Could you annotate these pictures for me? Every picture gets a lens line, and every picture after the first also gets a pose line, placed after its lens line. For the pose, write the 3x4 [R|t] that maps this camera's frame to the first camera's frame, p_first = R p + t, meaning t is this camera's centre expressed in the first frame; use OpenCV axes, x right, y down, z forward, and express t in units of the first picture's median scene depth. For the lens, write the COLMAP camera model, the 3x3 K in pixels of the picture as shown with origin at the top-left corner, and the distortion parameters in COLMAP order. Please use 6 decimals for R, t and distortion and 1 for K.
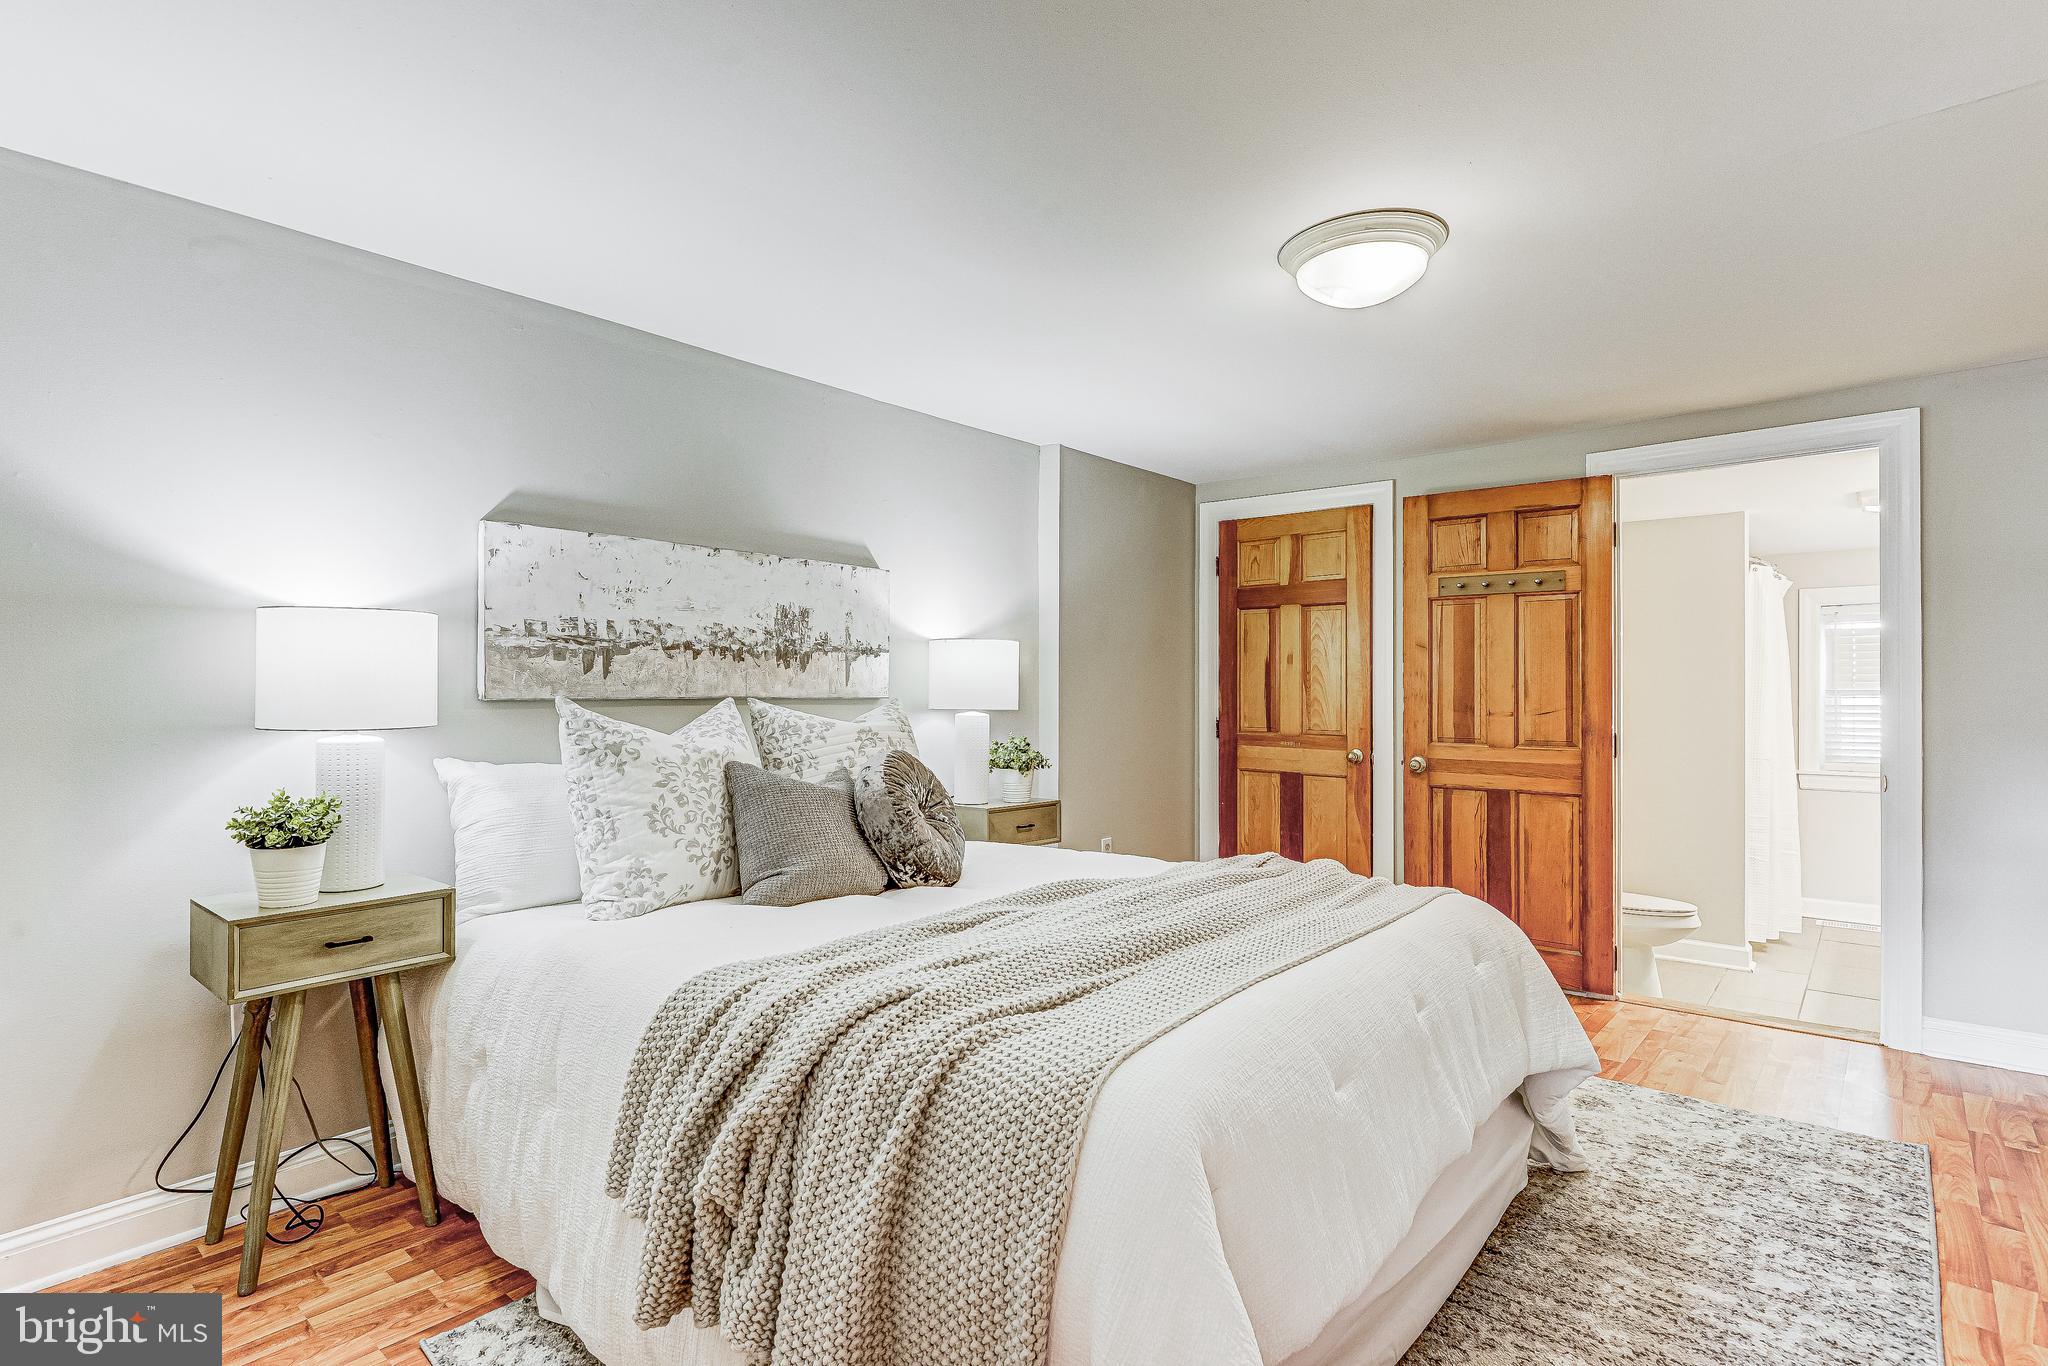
lens RADIAL K [[1033.4, 0, 1024.0], [0, 1033.4, 683.0], [0, 0, 1]] dist [0.002989, 0.000098]
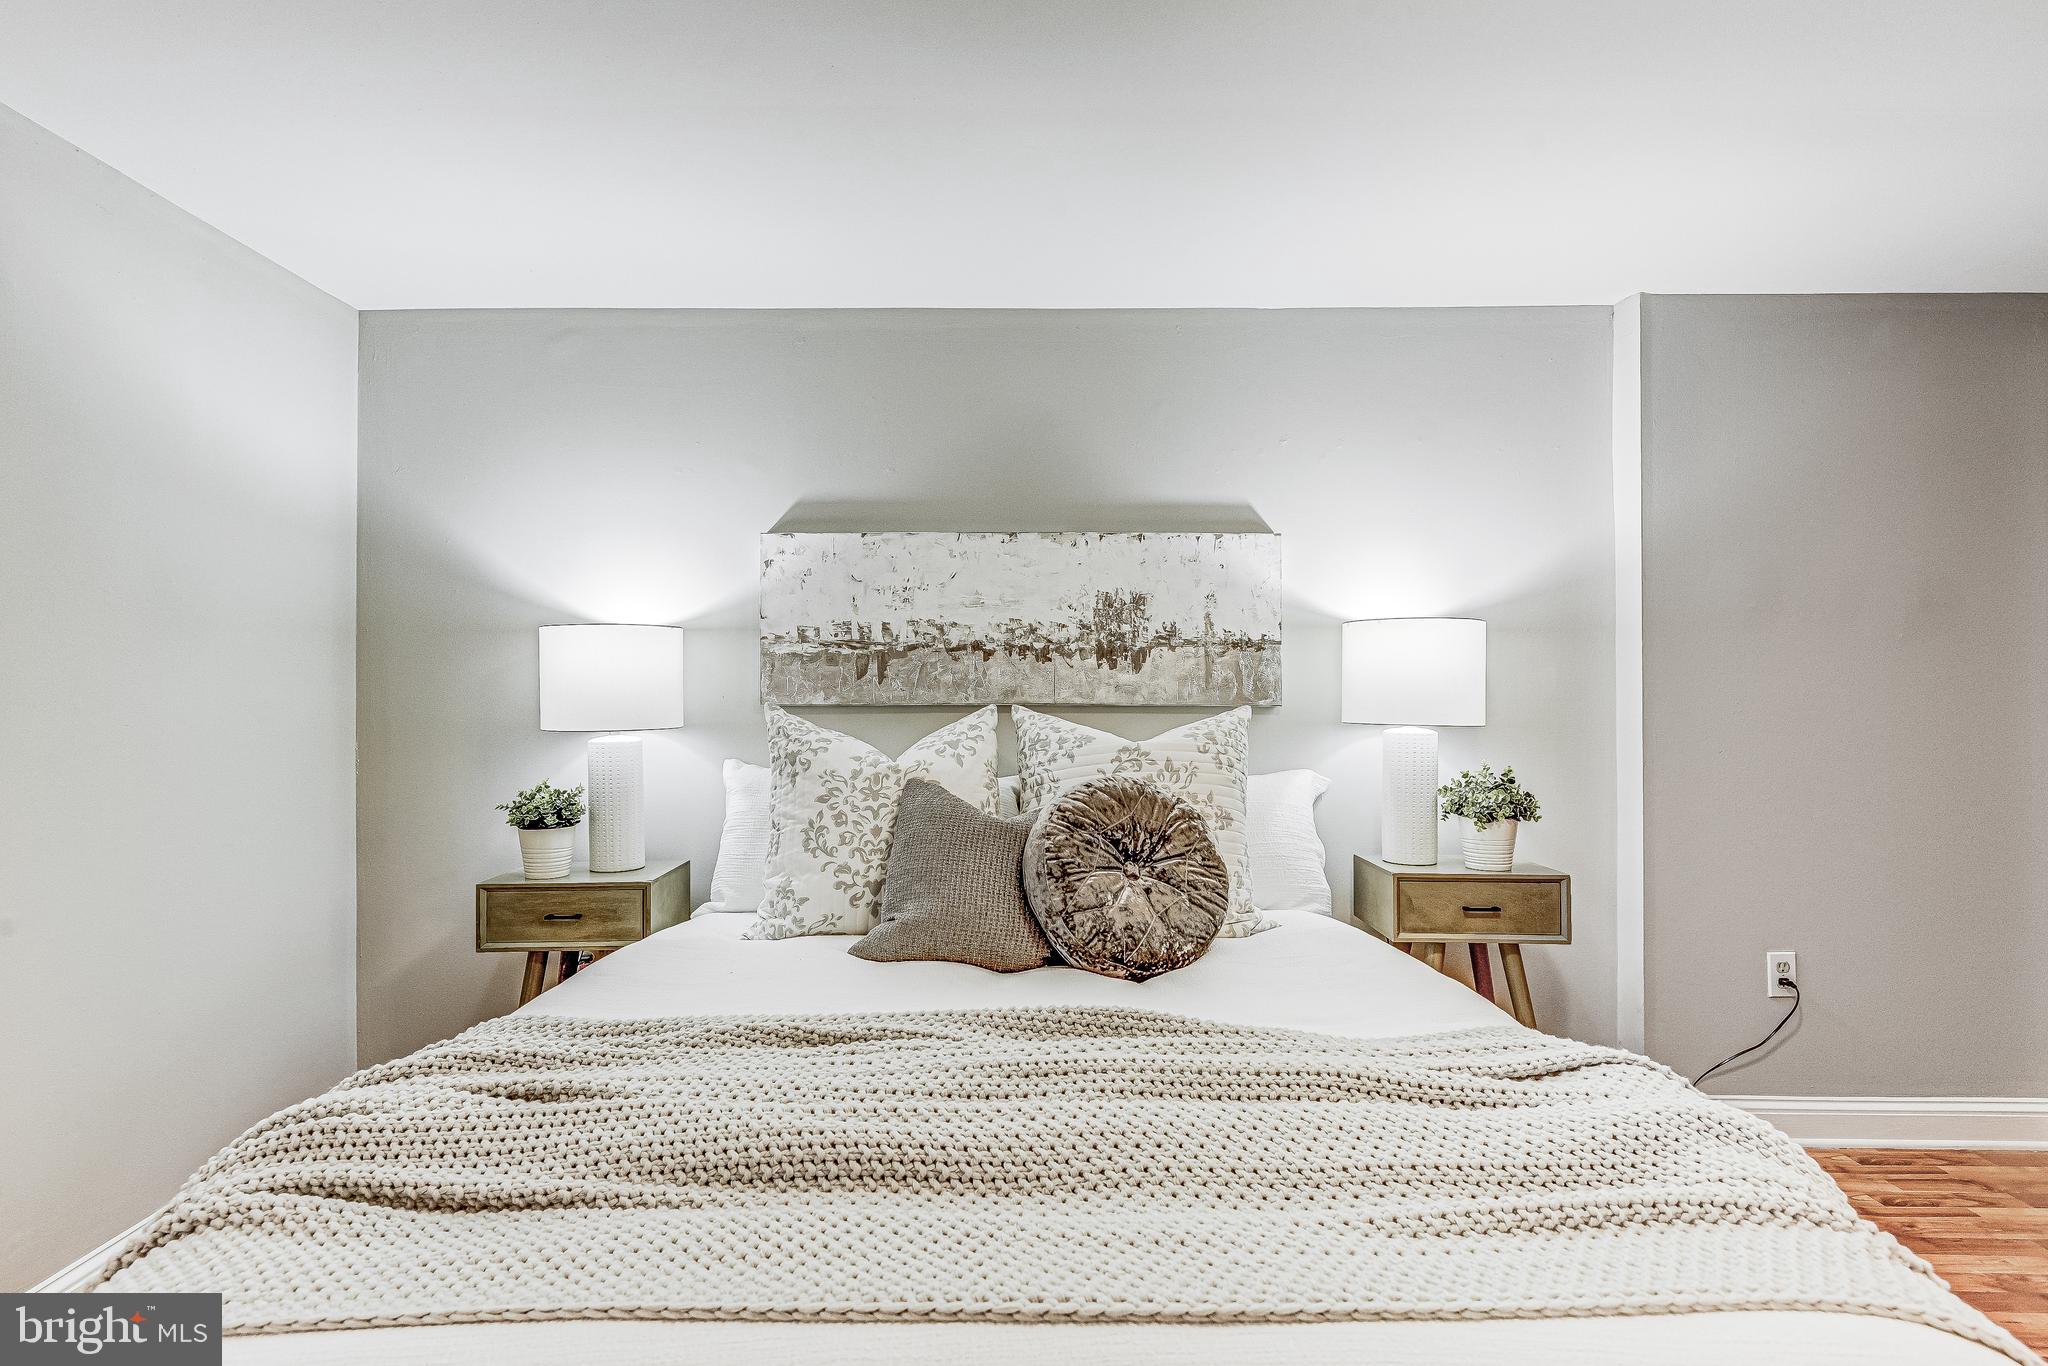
lens RADIAL K [[1033.4, 0, 1024.0], [0, 1033.4, 683.0], [0, 0, 1]] dist [0.002989, 0.000098]
pose [[0.636235, -0.010495, -0.771424, 0.414122], [0.007051, 0.999945, -0.007789, 0.003338], [0.771463, -0.000484, 0.636274, 0.495215]]
